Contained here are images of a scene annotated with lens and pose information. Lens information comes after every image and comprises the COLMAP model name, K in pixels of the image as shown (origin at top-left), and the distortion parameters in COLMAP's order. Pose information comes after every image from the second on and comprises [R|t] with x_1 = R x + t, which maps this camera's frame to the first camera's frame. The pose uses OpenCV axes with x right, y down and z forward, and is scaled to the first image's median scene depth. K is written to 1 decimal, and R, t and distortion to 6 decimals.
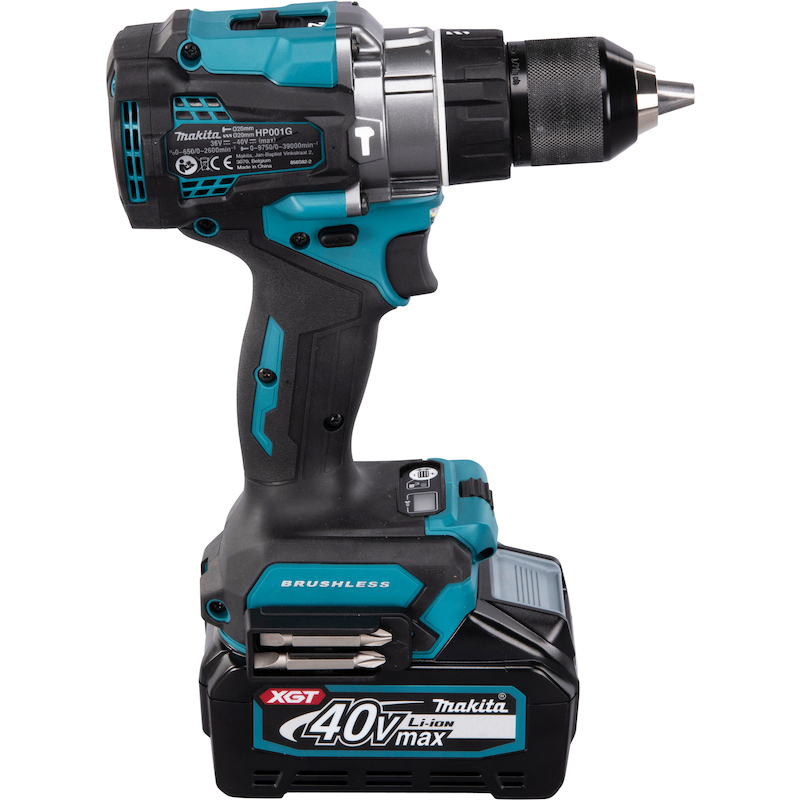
lens RADIAL K [[3289.7, 0, 399.5], [0, 3289.7, 369.5], [0, 0, 1]] dist [0.494349, -1.561928]
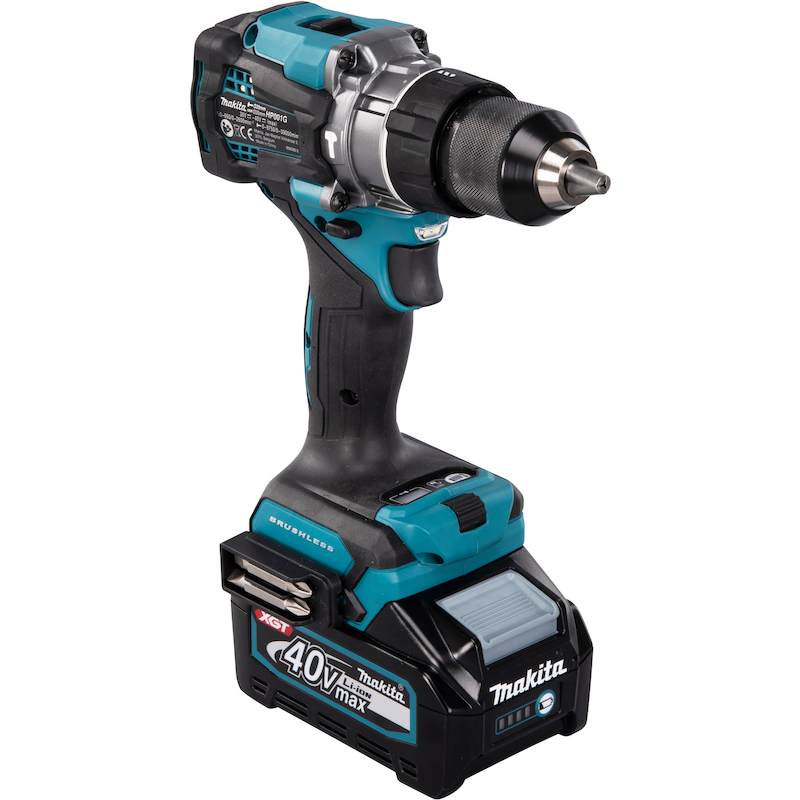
lens RADIAL K [[3289.7, 0, 399.5], [0, 3289.7, 369.5], [0, 0, 1]] dist [0.494349, -1.561928]
pose [[0.678423, 0.286323, -0.676581, 0.727807], [-0.280501, 0.952112, 0.121661, -0.130091], [0.679015, 0.107244, 0.726249, 0.208036]]
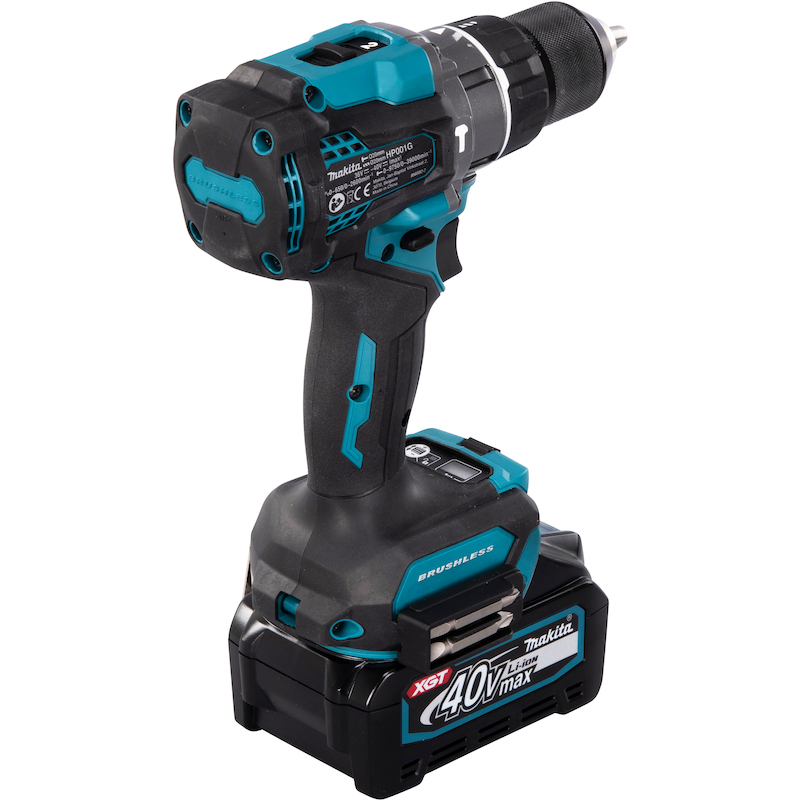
lens RADIAL K [[3289.7, 0, 399.5], [0, 3289.7, 369.5], [0, 0, 1]] dist [0.494349, -1.561928]
pose [[0.729803, -0.275503, 0.625688, -0.665222], [0.271009, 0.956811, 0.105198, -0.108205], [-0.627647, 0.092793, 0.772948, 0.189287]]
